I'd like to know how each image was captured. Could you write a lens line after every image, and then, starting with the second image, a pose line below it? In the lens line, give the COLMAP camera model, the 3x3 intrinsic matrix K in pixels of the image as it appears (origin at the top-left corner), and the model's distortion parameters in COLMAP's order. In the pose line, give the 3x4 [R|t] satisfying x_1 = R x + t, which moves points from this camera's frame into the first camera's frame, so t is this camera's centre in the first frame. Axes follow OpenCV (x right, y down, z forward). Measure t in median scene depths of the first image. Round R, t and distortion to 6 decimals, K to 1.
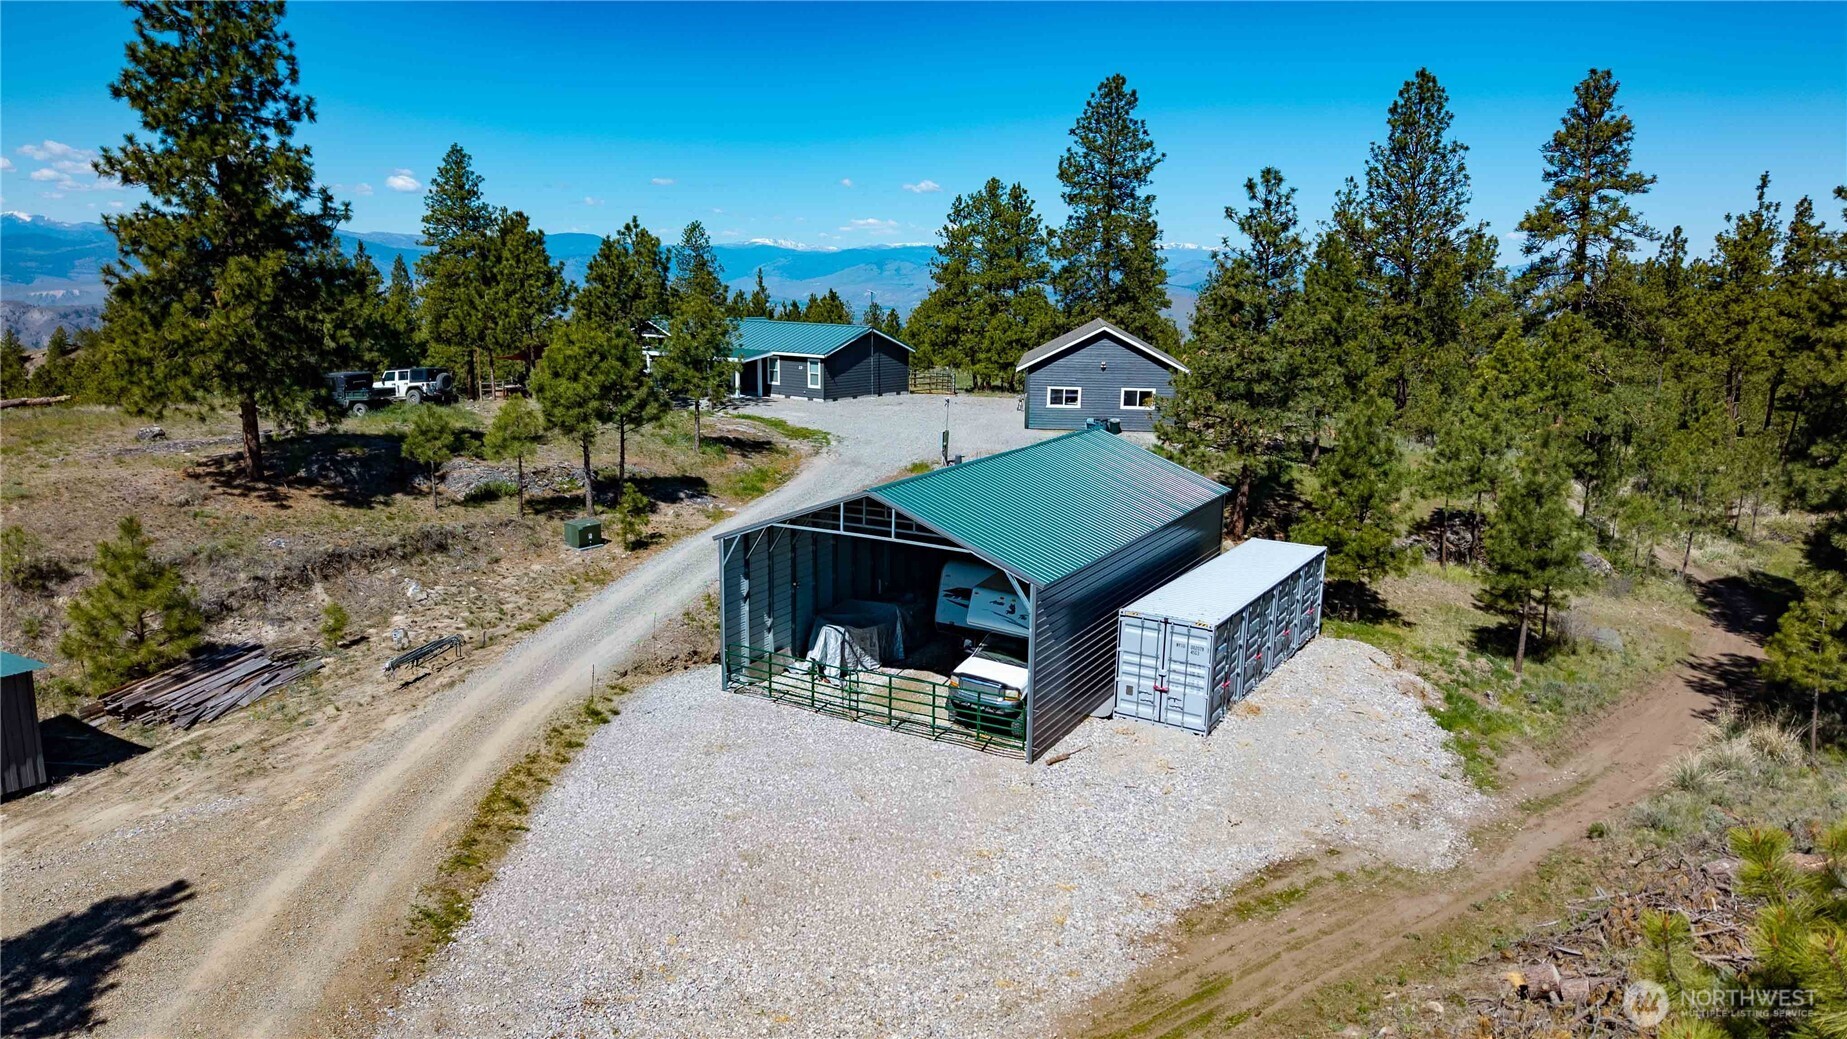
lens RADIAL K [[1228.1, 0, 918.7], [0, 1228.1, 551.8], [0, 0, 1]] dist [0.051170, -0.050809]
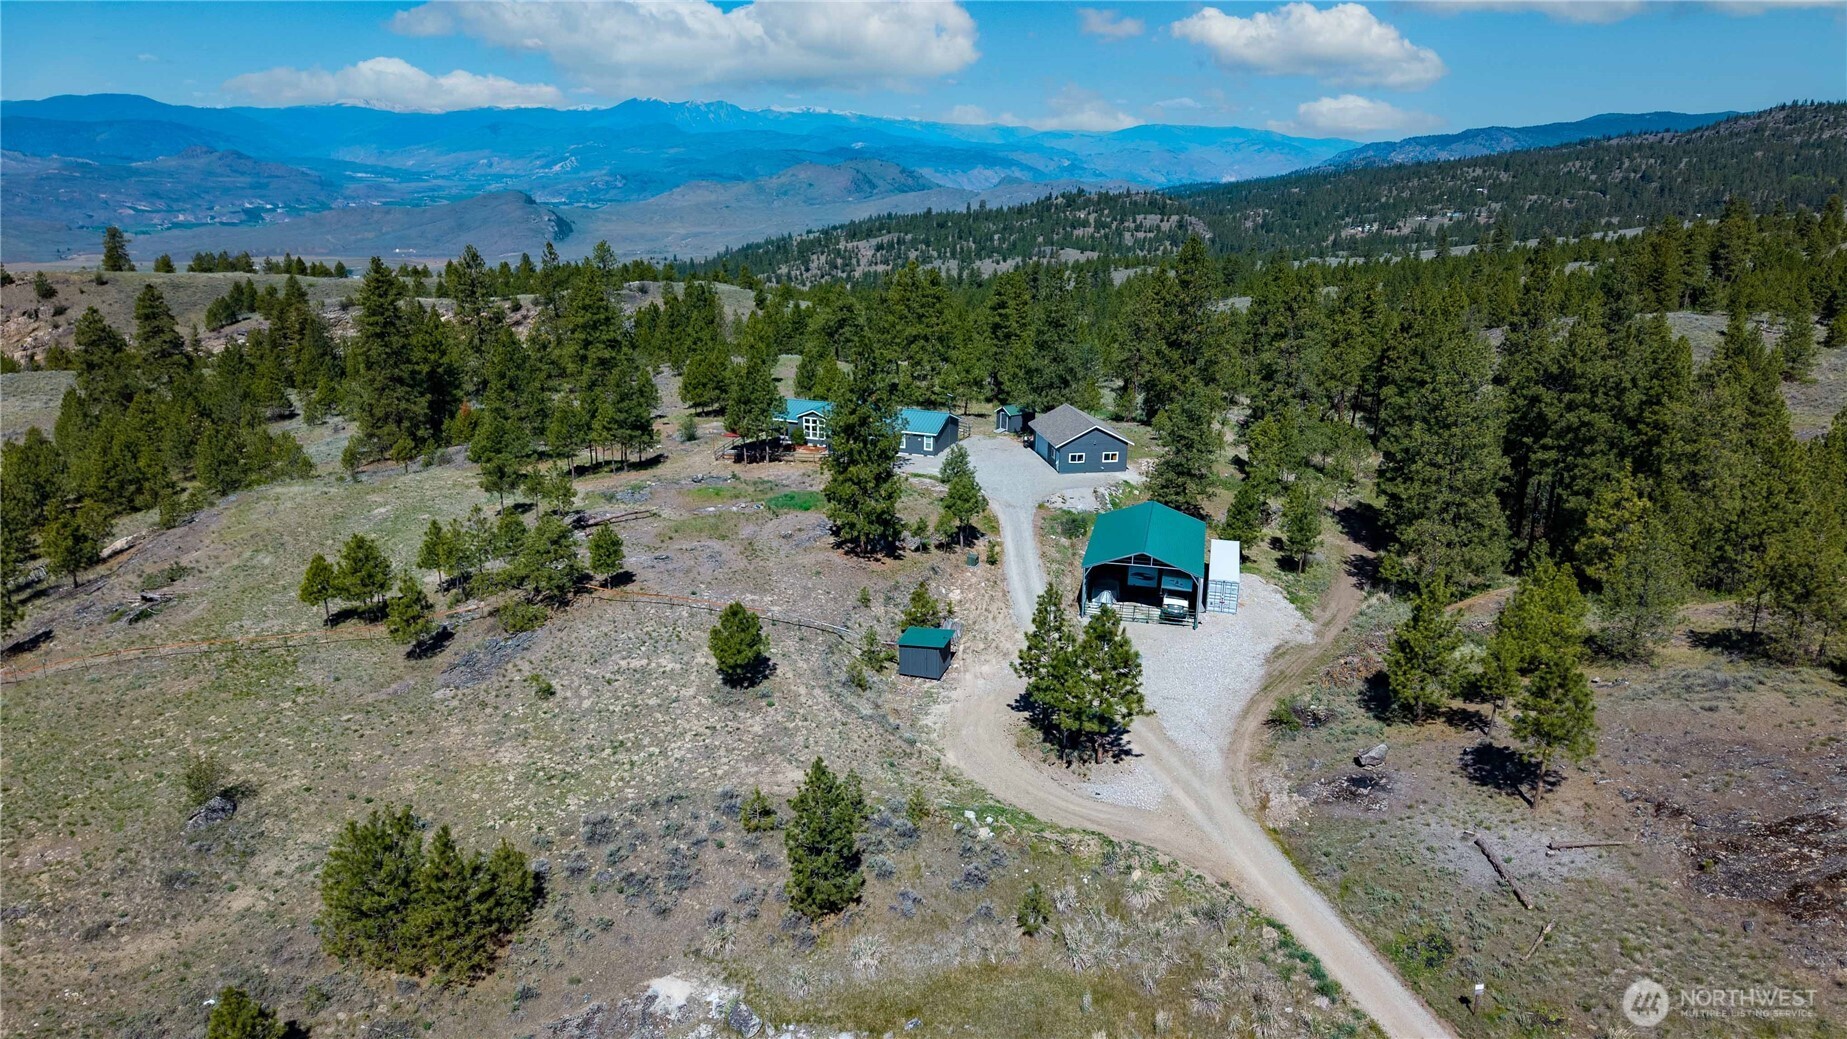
lens RADIAL K [[1241.0, 0, 918.3], [0, 1241.0, 523.1], [0, 0, 1]] dist [0.038314, -0.043271]
pose [[0.959776, -0.088791, 0.266357, -0.623997], [0.067624, 0.993855, 0.087631, -0.191240], [-0.272501, -0.066094, 0.959883, -0.838865]]
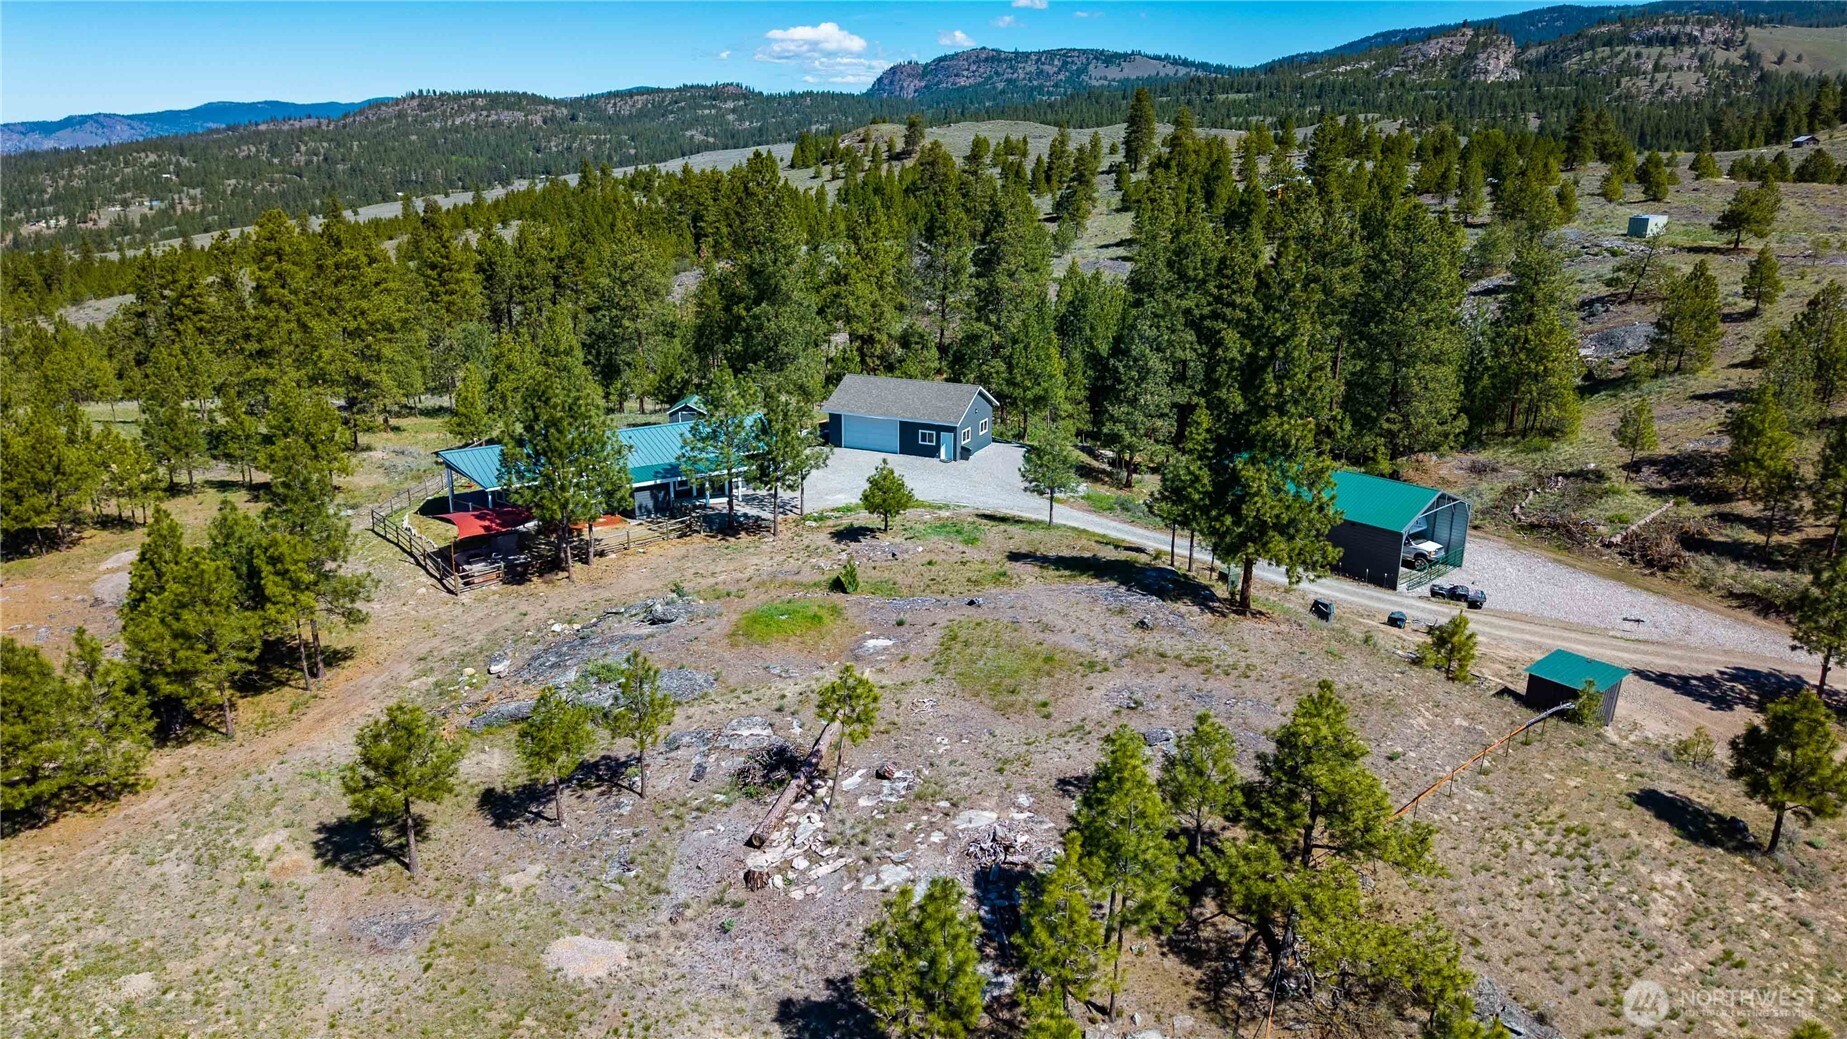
lens RADIAL K [[1241.0, 0, 918.3], [0, 1241.0, 523.1], [0, 0, 1]] dist [0.038314, -0.043271]
pose [[0.302719, -0.289656, 0.907998, -1.207507], [0.206337, 0.950022, 0.234271, -0.345131], [-0.930476, 0.116435, 0.347357, 0.480822]]
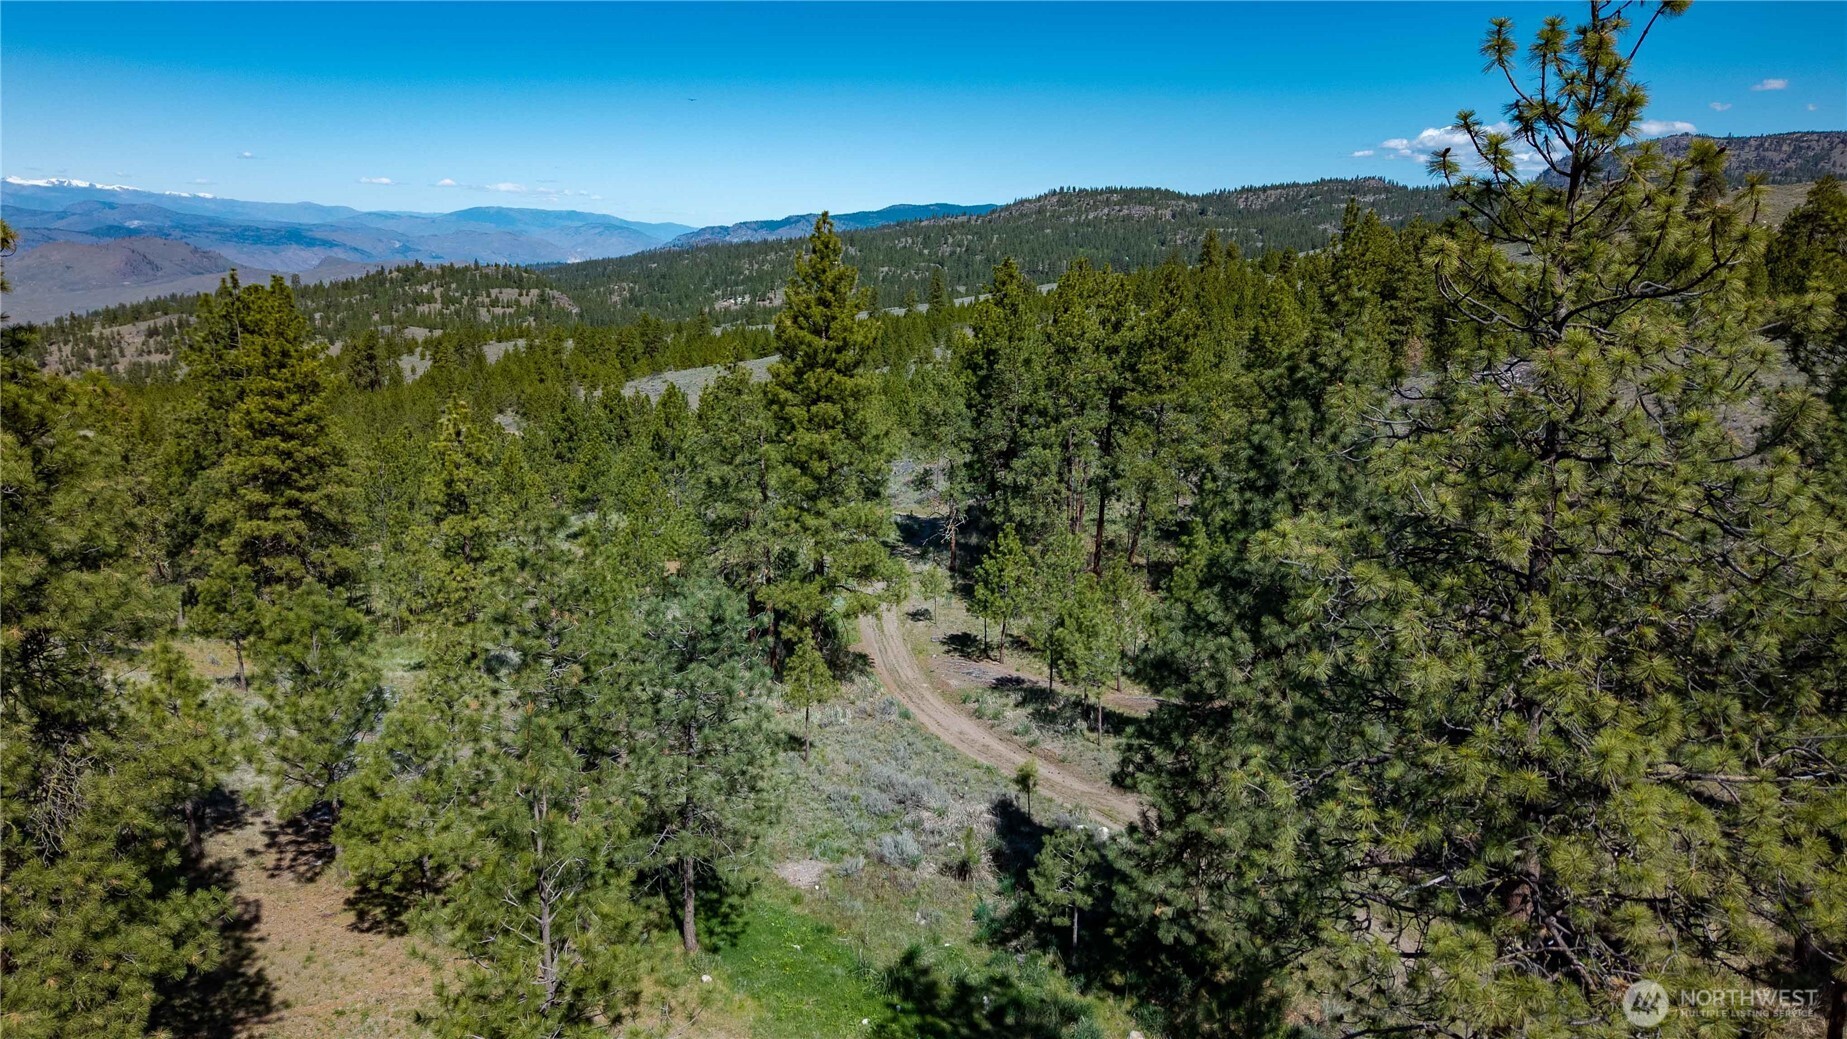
lens RADIAL K [[1233.3, 0, 911.0], [0, 1233.3, 521.9], [0, 0, 1]] dist [0.053357, -0.058350]
pose [[0.709773, -0.162759, 0.685370, 0.293283], [0.150080, 0.985543, 0.078619, -0.381411], [-0.688257, 0.047058, 0.723939, 1.441040]]
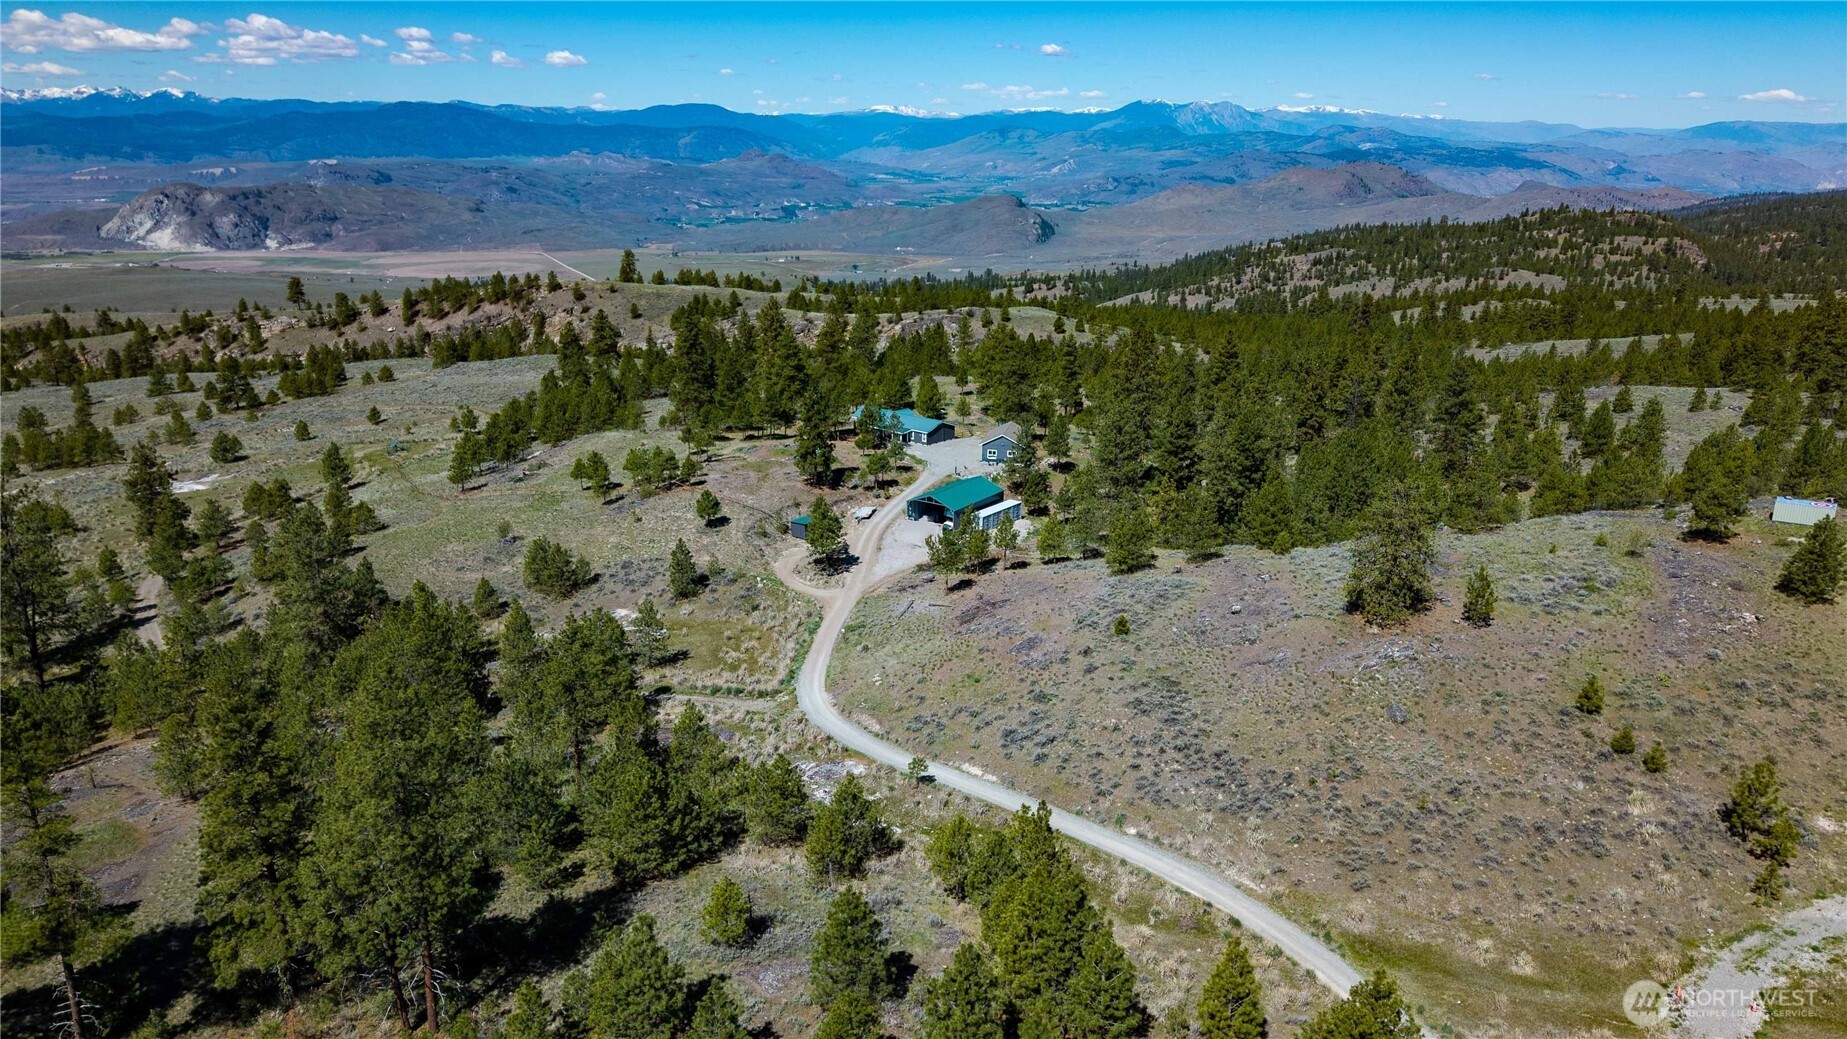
lens RADIAL K [[1241.0, 0, 918.3], [0, 1241.0, 523.1], [0, 0, 1]] dist [0.038314, -0.043271]
pose [[0.995410, 0.020116, -0.093569, 0.215934], [-0.012905, 0.996944, 0.077045, -0.170679], [0.094832, -0.075483, 0.992627, -2.326158]]
